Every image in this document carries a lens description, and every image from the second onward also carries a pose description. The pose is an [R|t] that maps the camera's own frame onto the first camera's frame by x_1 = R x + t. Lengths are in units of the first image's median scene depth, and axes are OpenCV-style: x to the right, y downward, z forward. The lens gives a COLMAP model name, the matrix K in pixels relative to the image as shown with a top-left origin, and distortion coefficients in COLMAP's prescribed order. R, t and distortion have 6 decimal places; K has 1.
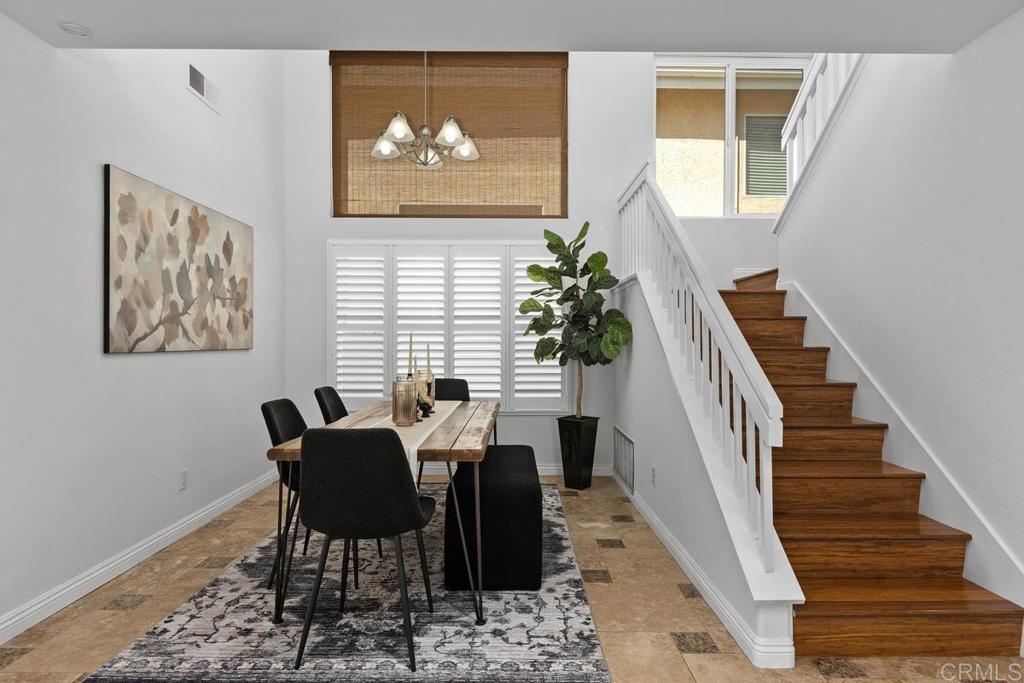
lens RADIAL K [[562.0, 0, 512.5], [0, 562.0, 339.0], [0, 0, 1]] dist [0.002028, 0.000784]
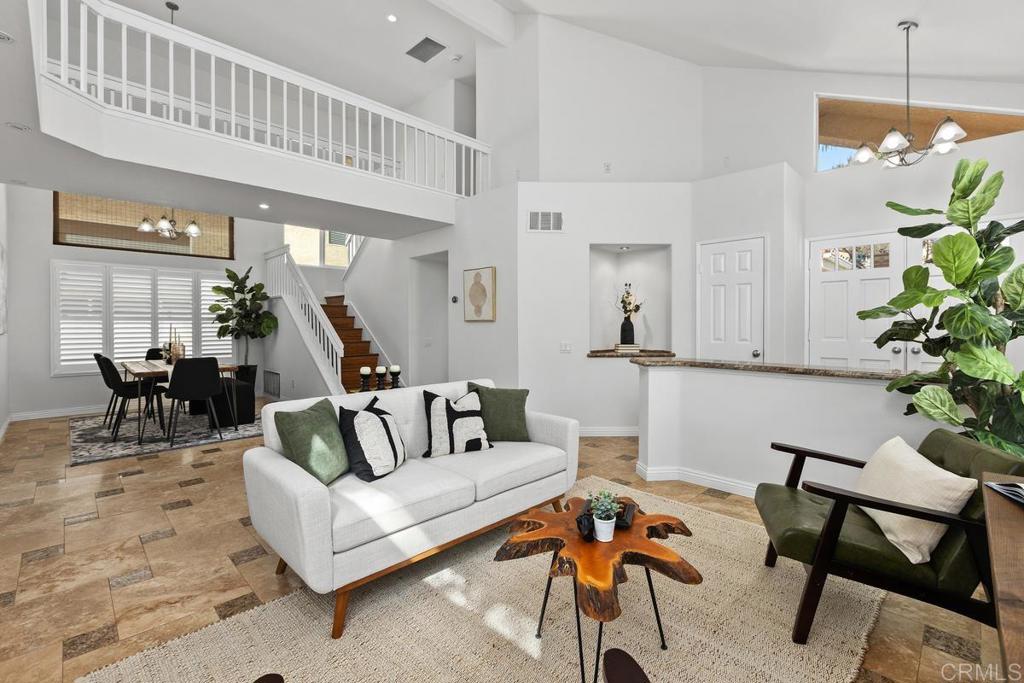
lens RADIAL K [[454.7, 0, 514.3], [0, 454.7, 326.7], [0, 0, 1]] dist [-0.000578, -0.000309]
pose [[0.708589, -0.007950, 0.705577, -0.334293], [0.004744, 0.999968, 0.006502, -0.001398], [-0.705606, -0.001261, 0.708603, -0.771317]]
